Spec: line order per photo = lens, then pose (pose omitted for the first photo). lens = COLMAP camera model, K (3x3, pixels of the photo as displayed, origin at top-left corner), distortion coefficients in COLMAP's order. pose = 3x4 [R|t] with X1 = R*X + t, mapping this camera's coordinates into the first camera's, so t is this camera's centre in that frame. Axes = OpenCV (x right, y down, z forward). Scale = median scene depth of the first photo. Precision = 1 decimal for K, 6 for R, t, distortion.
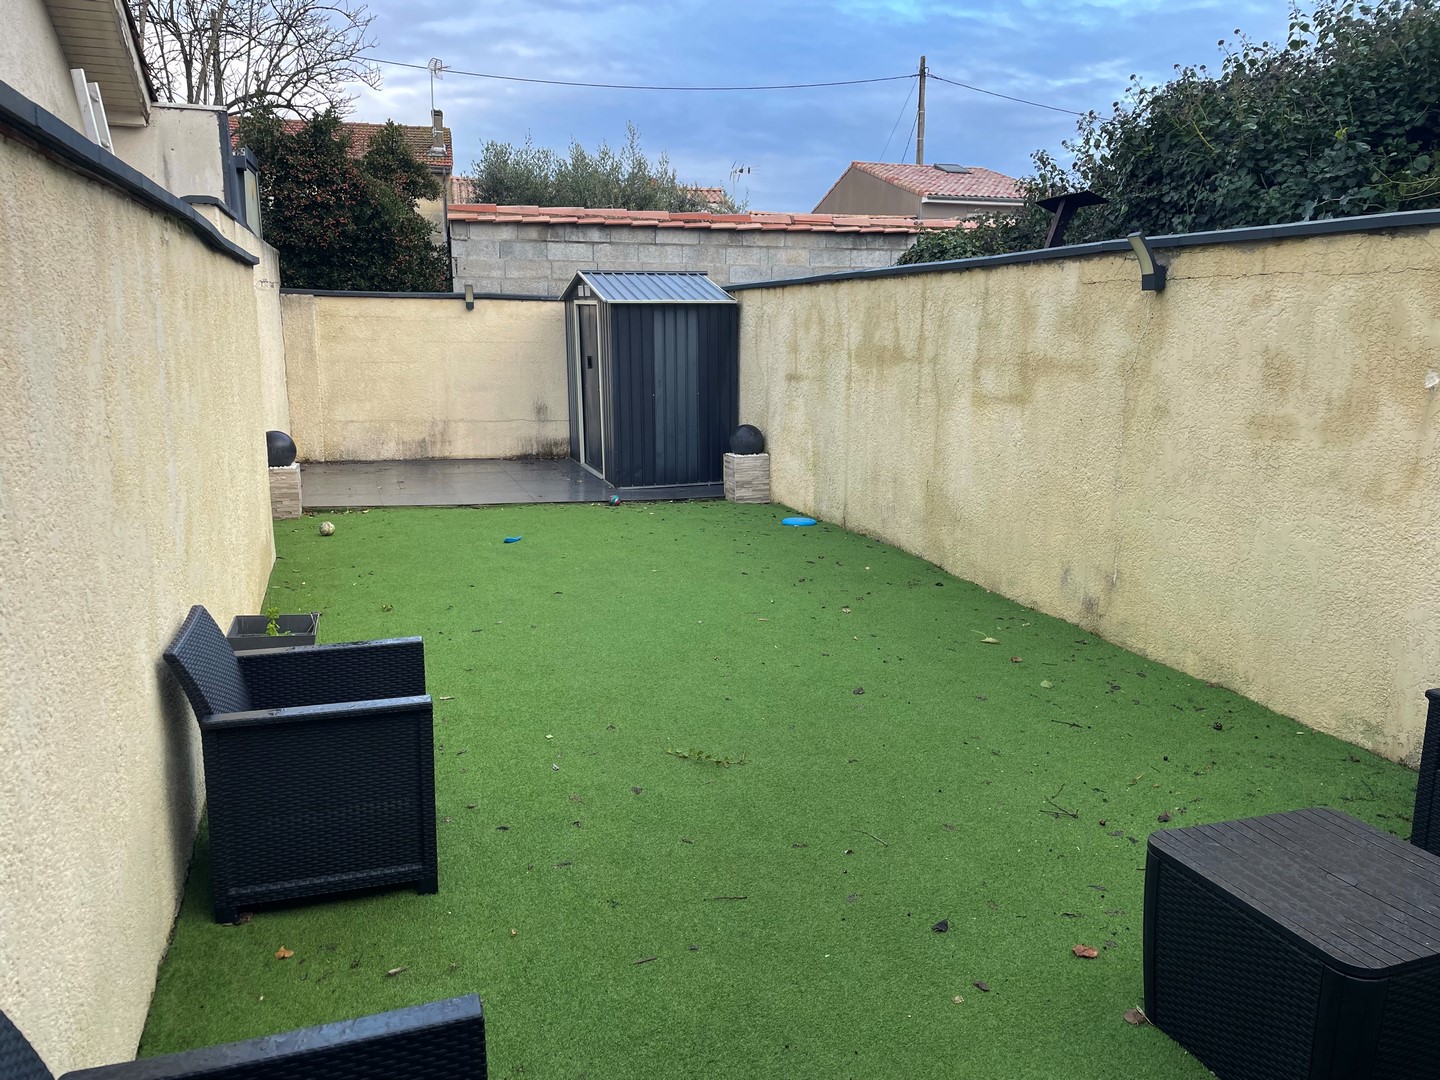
lens RADIAL K [[1096.2, 0, 729.5], [0, 1096.2, 542.9], [0, 0, 1]] dist [0.069674, -0.069732]
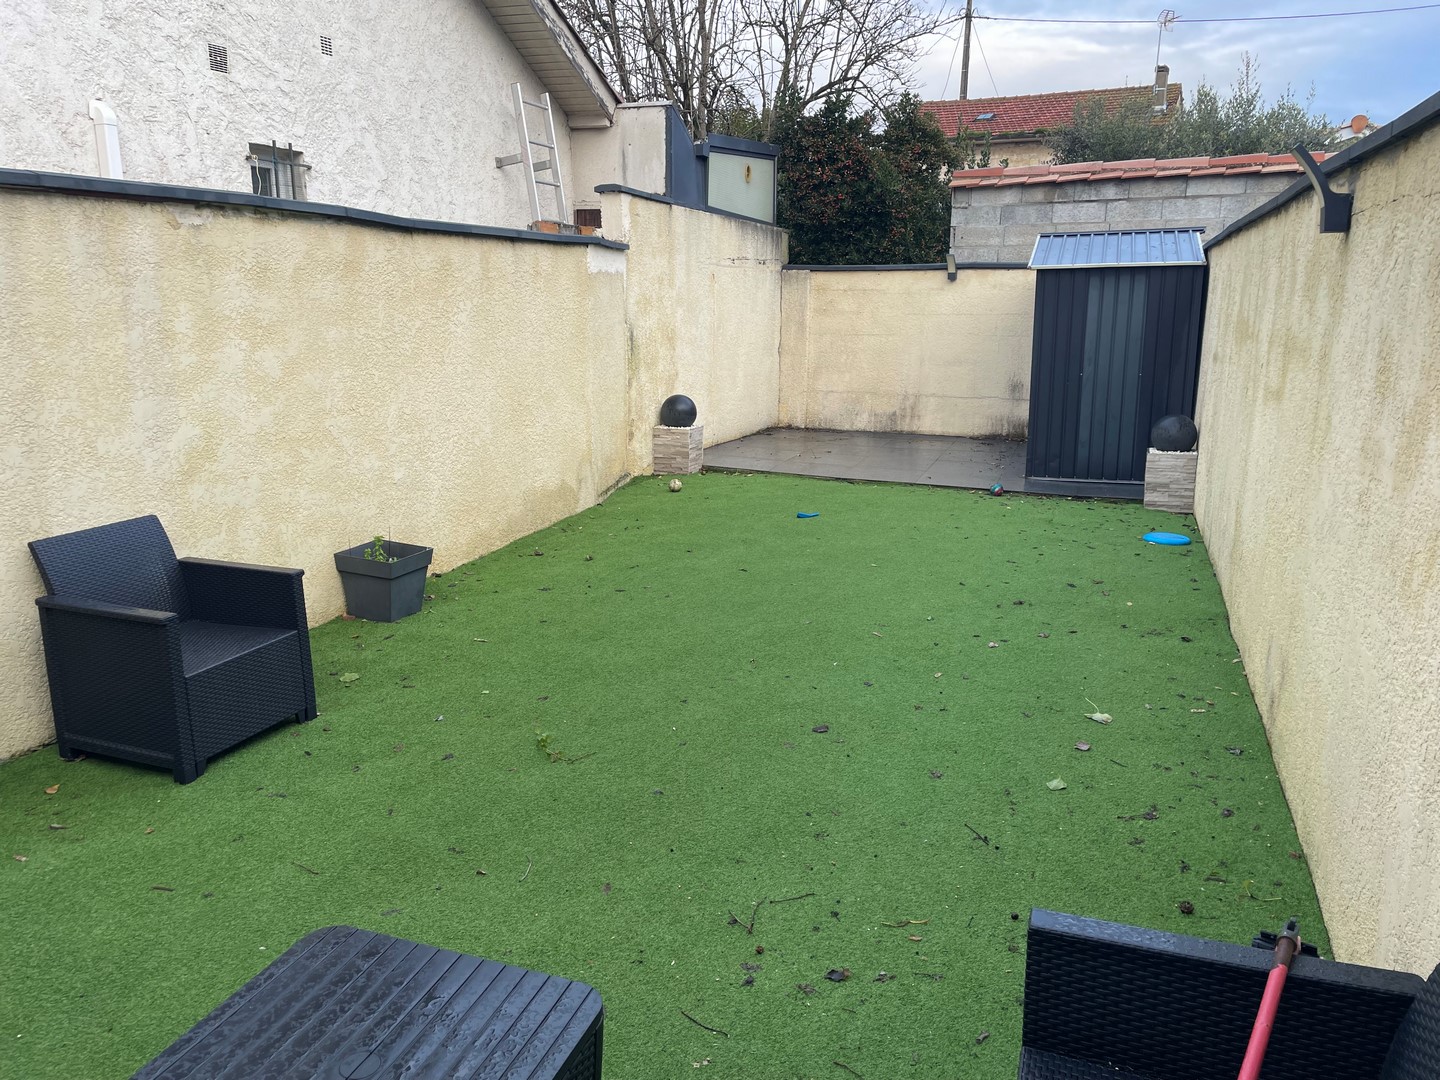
lens RADIAL K [[1096.2, 0, 722.3], [0, 1096.2, 550.1], [0, 0, 1]] dist [0.069674, -0.069732]
pose [[0.765881, 0.139025, -0.627772, 0.249041], [-0.121815, 0.990036, 0.070637, -0.021928], [0.631337, 0.022372, 0.775185, 0.131457]]
